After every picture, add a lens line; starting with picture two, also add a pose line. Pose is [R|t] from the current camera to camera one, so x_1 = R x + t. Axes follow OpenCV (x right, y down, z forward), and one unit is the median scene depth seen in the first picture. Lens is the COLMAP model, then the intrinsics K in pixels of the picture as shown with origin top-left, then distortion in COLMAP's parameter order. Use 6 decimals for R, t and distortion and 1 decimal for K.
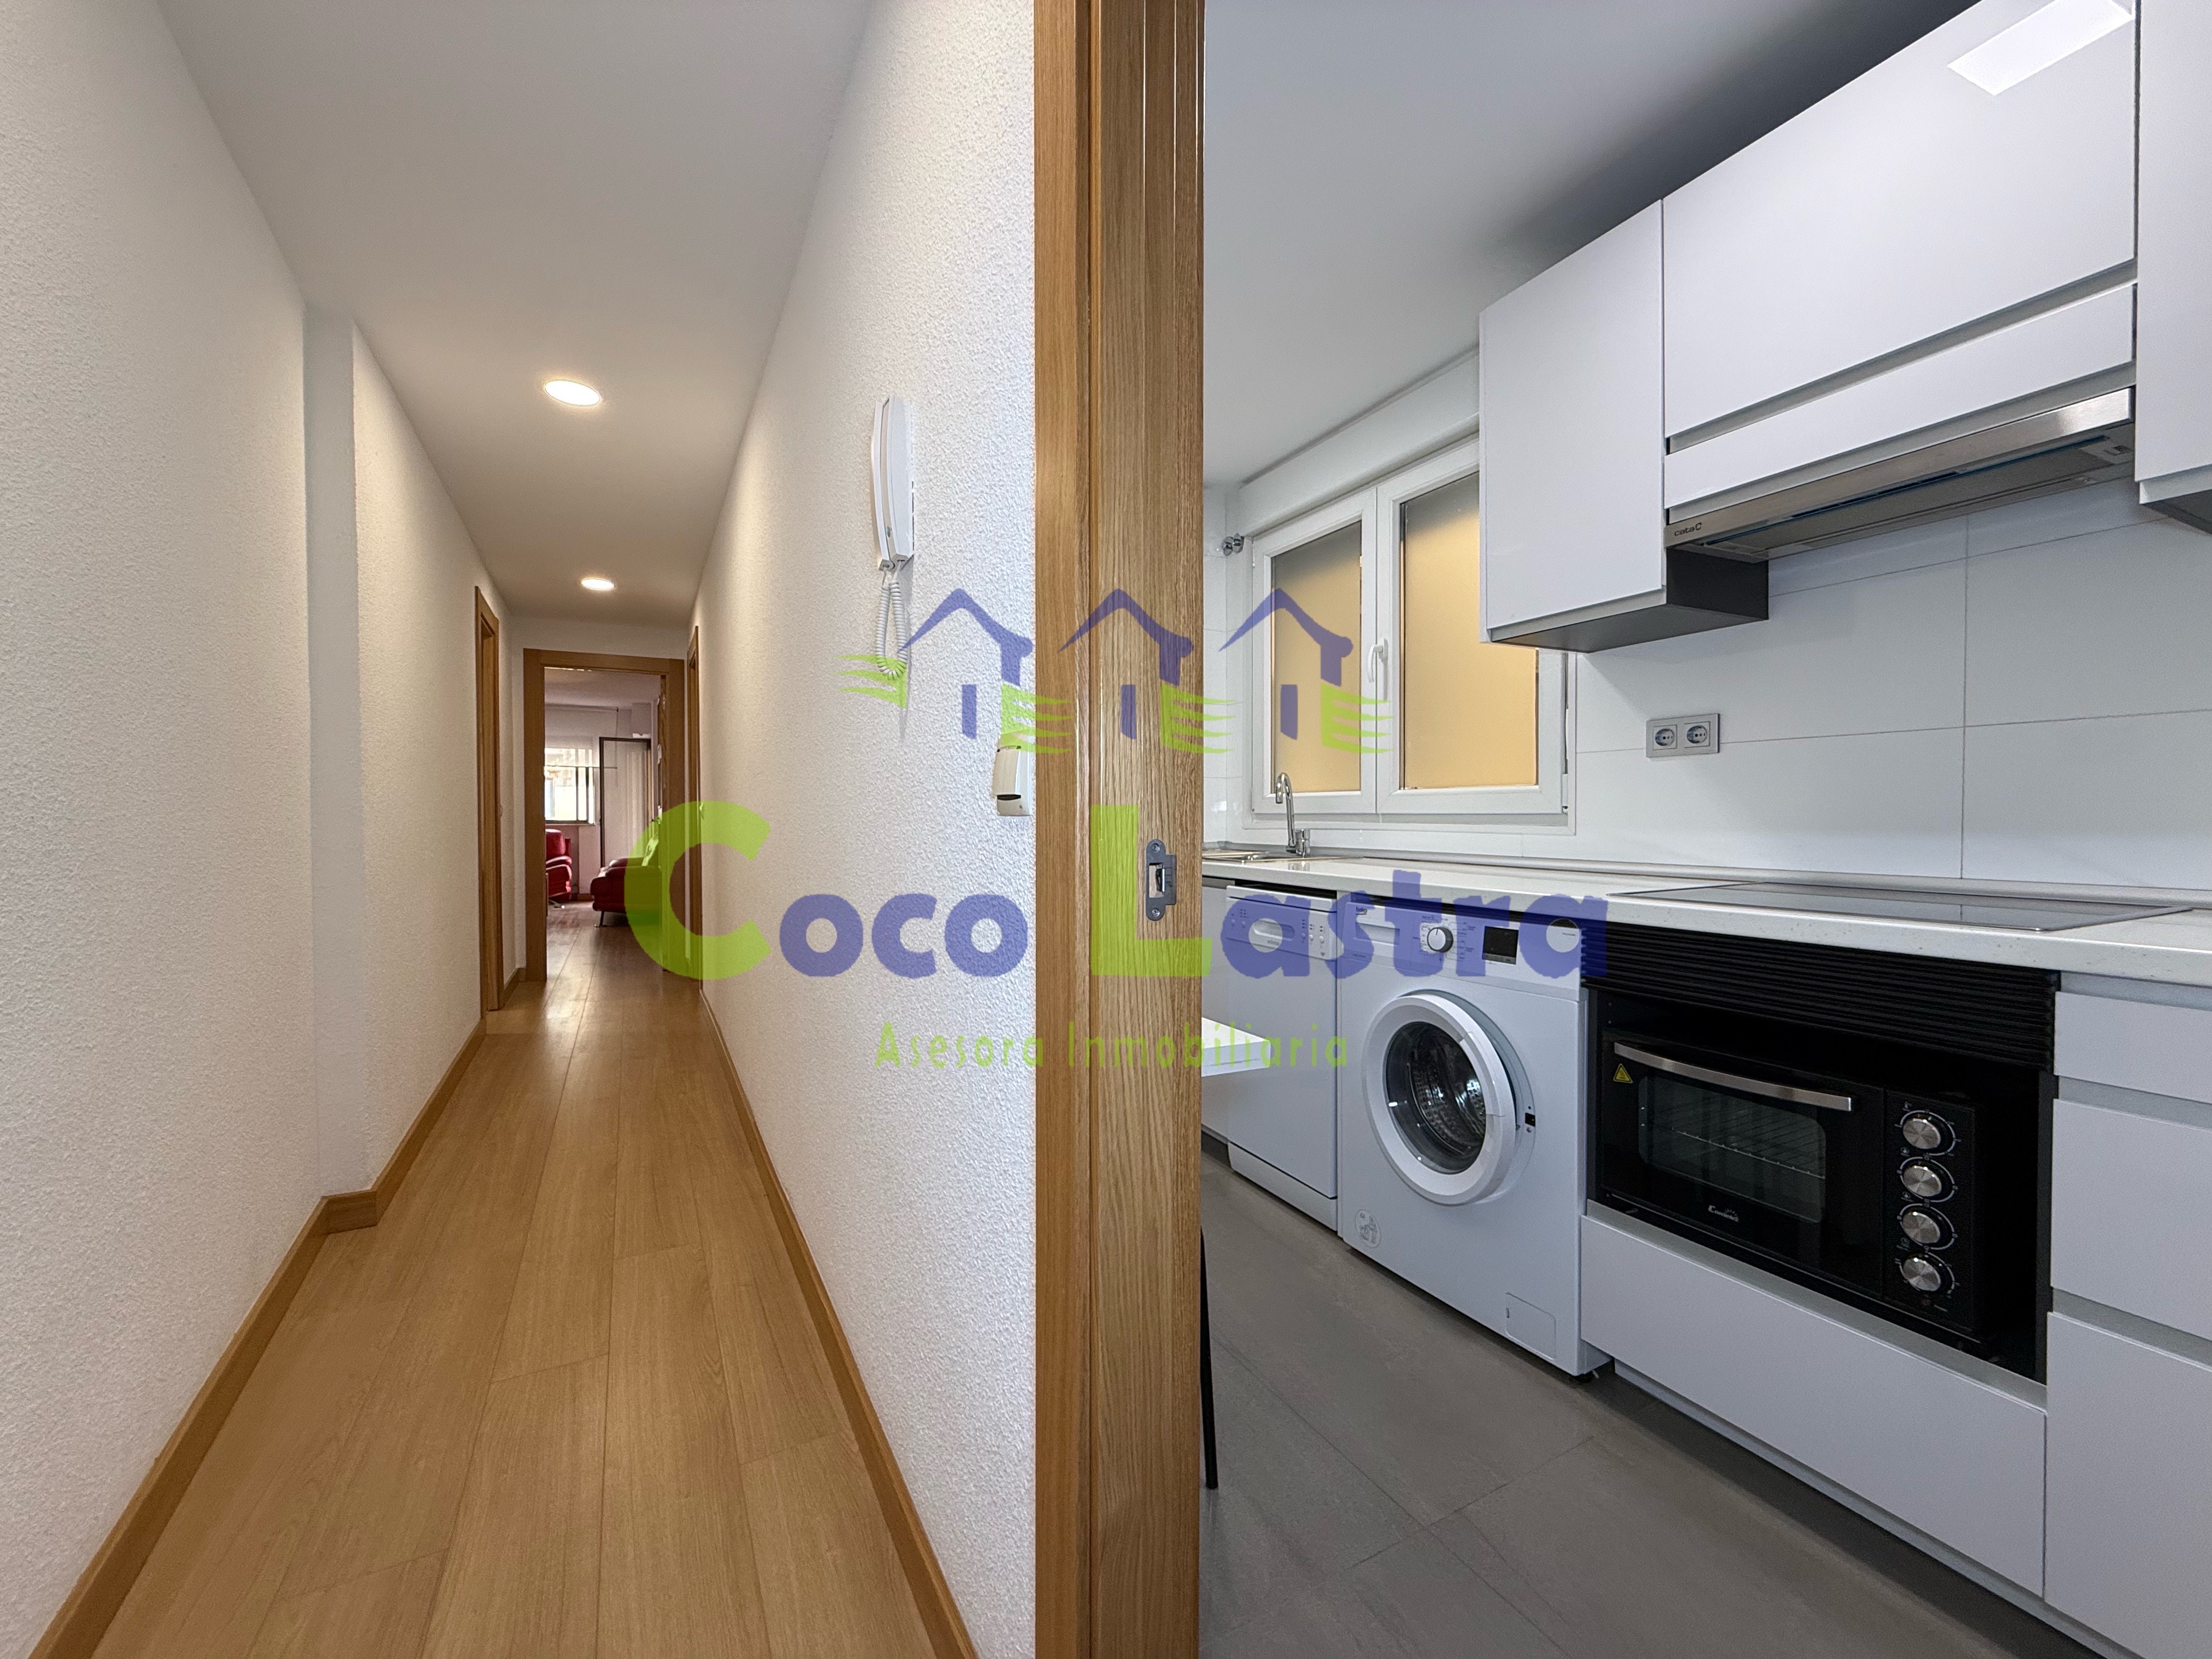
lens RADIAL K [[878.7, 0, 1096.4], [0, 878.7, 832.1], [0, 0, 1]] dist [-0.000498, -0.000140]
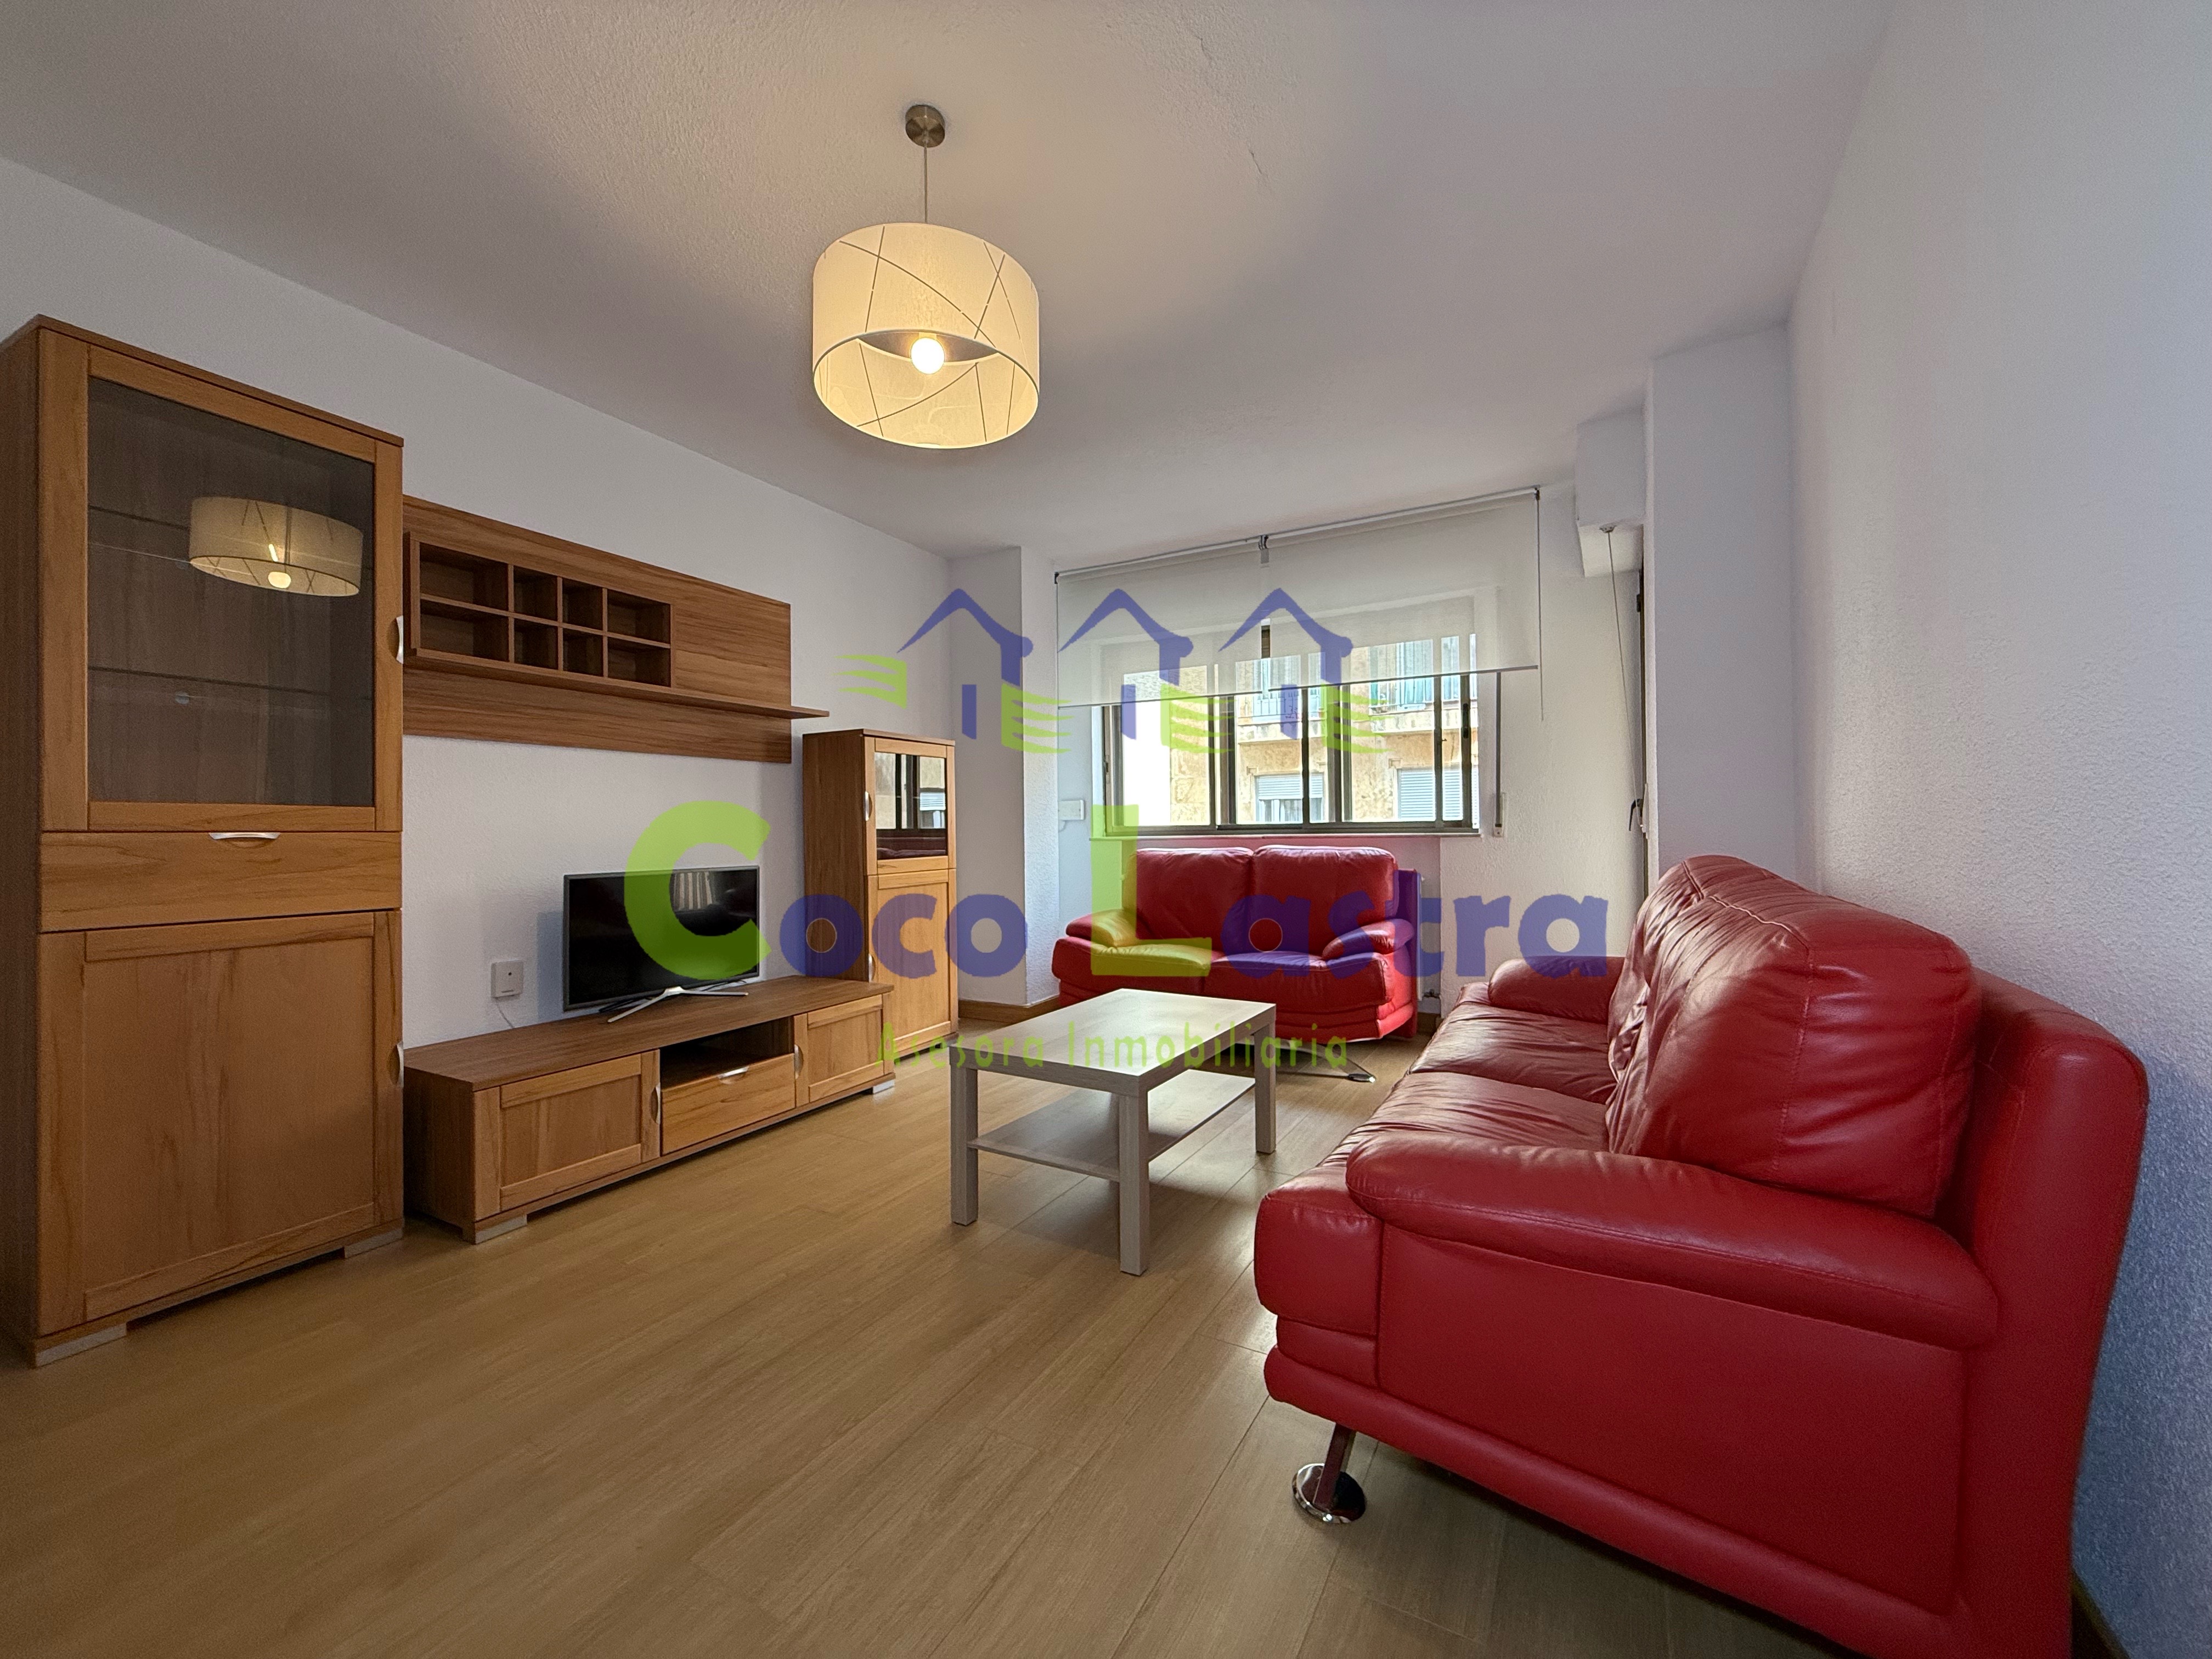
lens RADIAL K [[878.7, 0, 1096.4], [0, 878.7, 832.1], [0, 0, 1]] dist [-0.000498, -0.000140]
pose [[0.527246, -0.011642, -0.849633, -0.684239], [0.003932, 0.999929, -0.011261, -0.009718], [0.849703, 0.002597, 0.527255, 1.330885]]
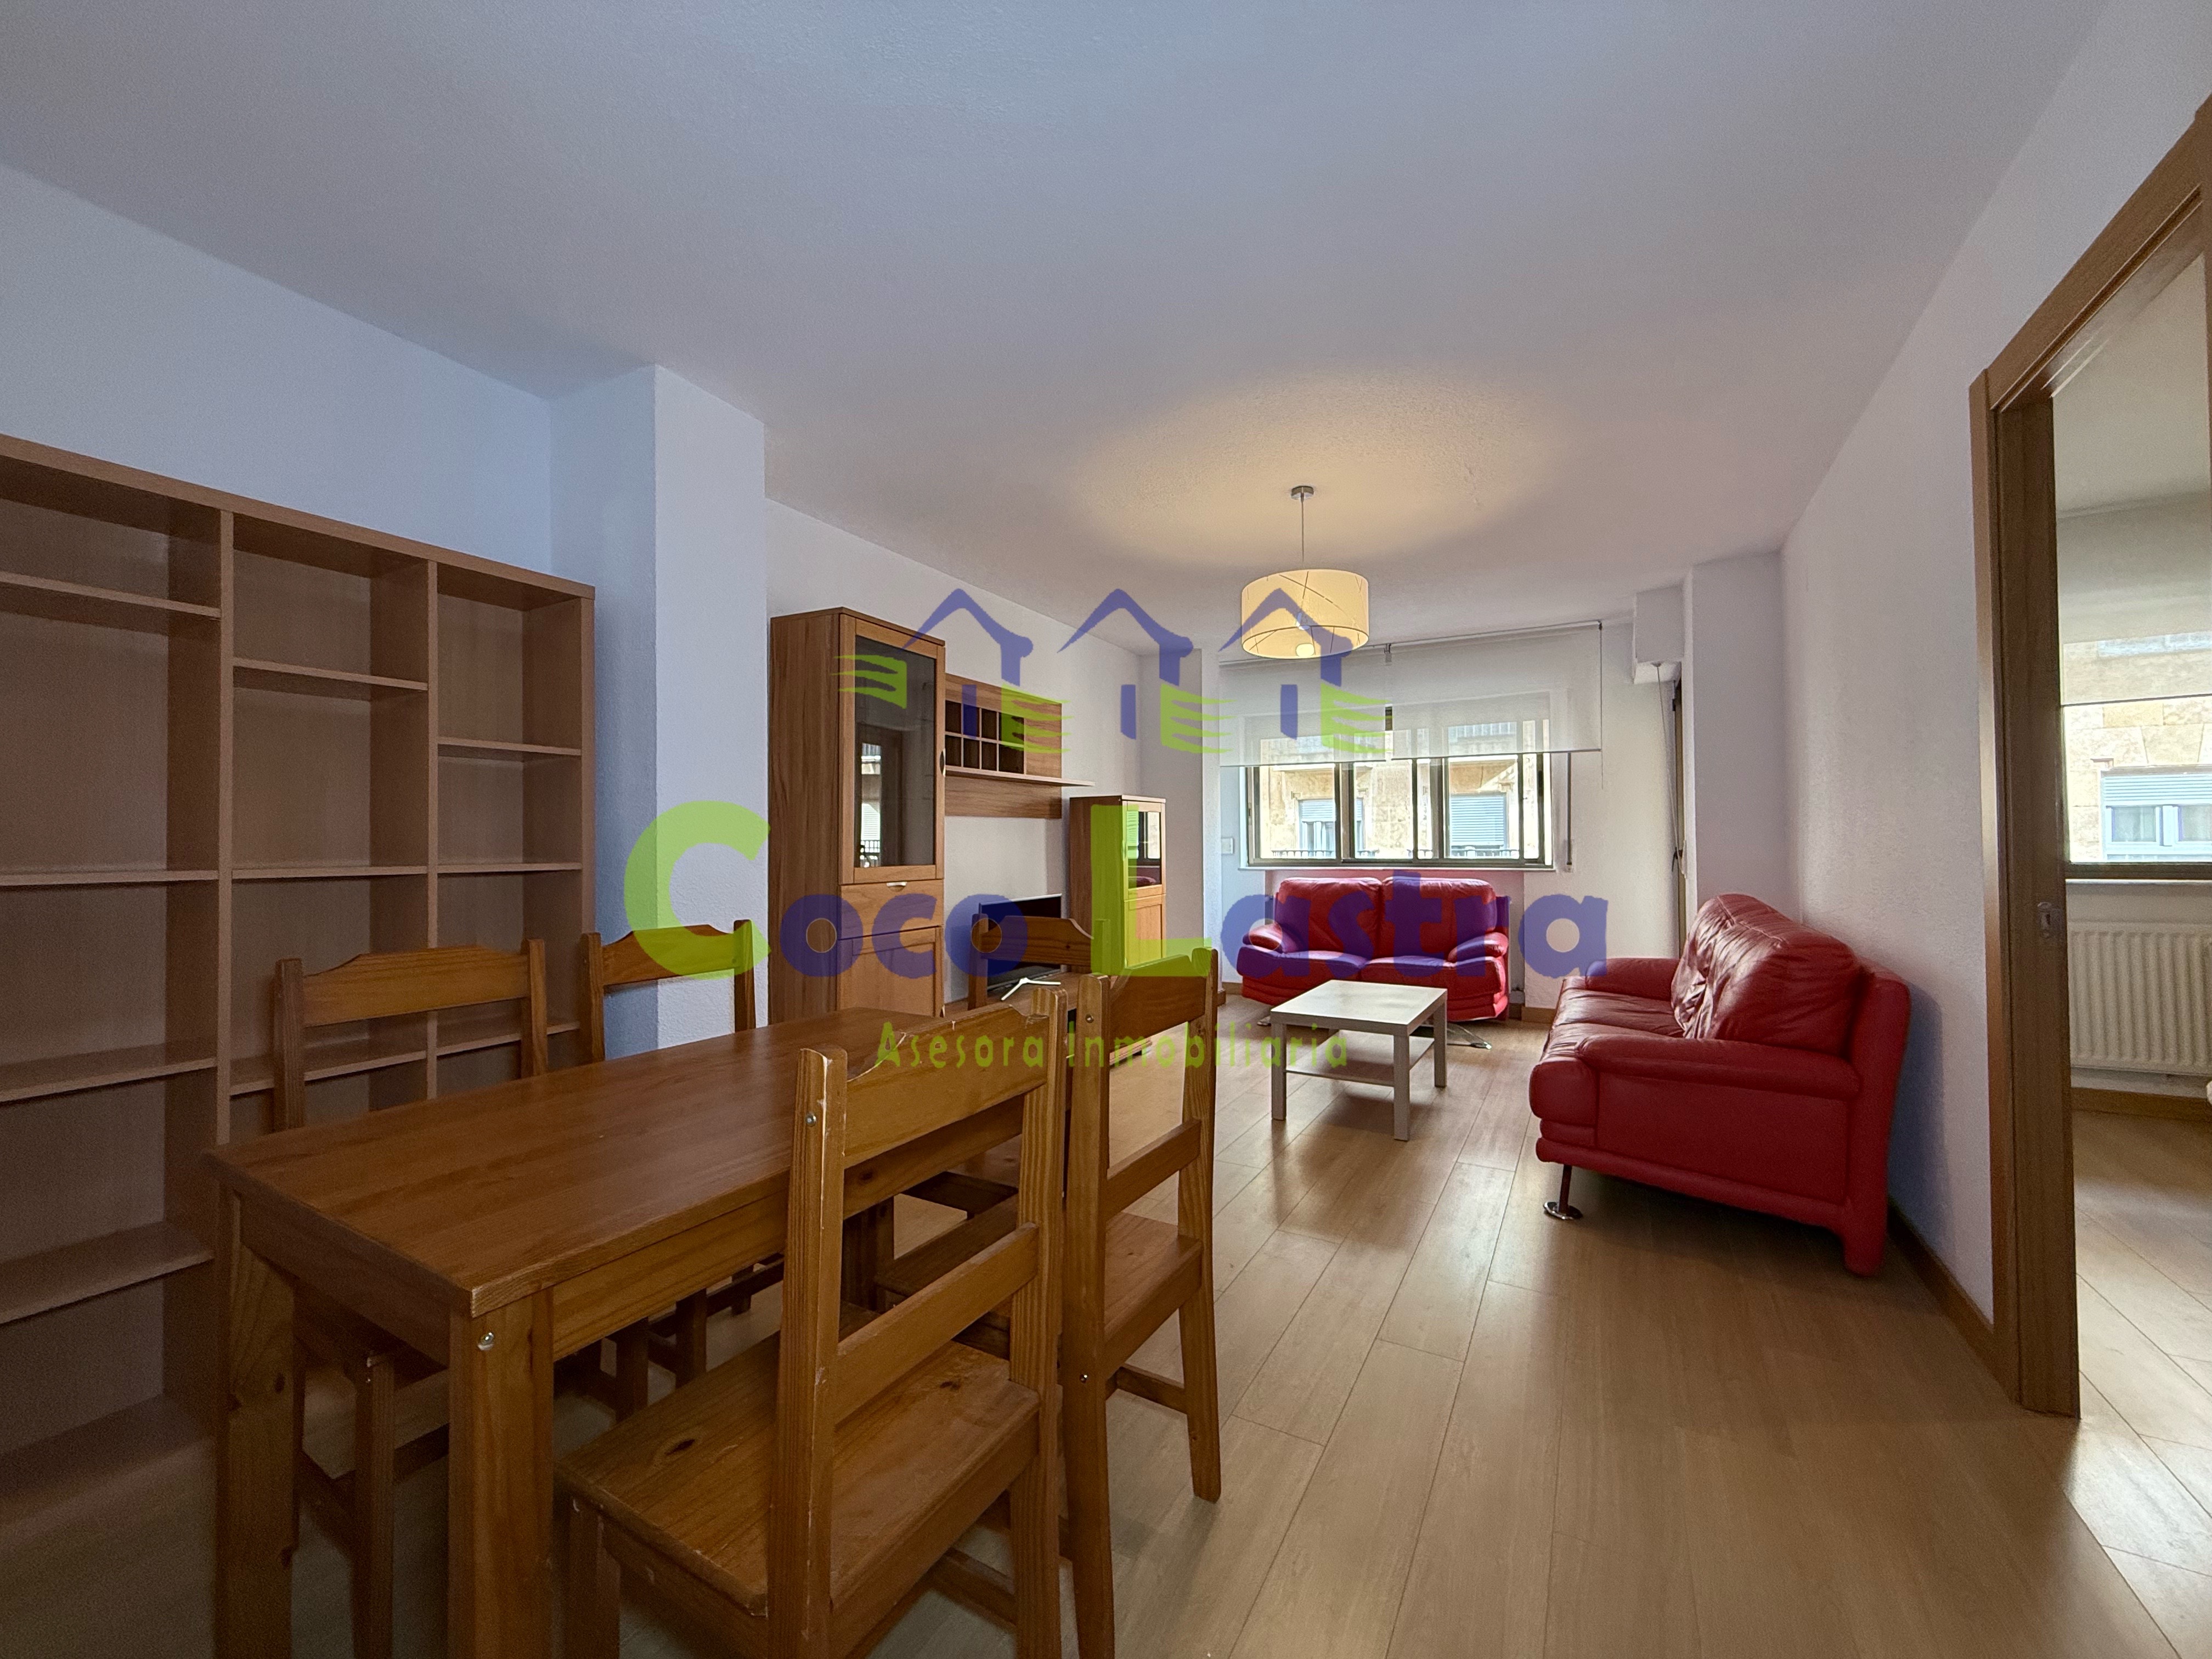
lens RADIAL K [[878.7, 0, 1096.4], [0, 878.7, 832.1], [0, 0, 1]] dist [-0.000498, -0.000140]
pose [[0.529988, -0.019686, -0.847777, -0.574348], [0.000797, 0.999742, -0.022717, -0.034848], [0.848005, 0.011364, 0.529866, 1.032804]]
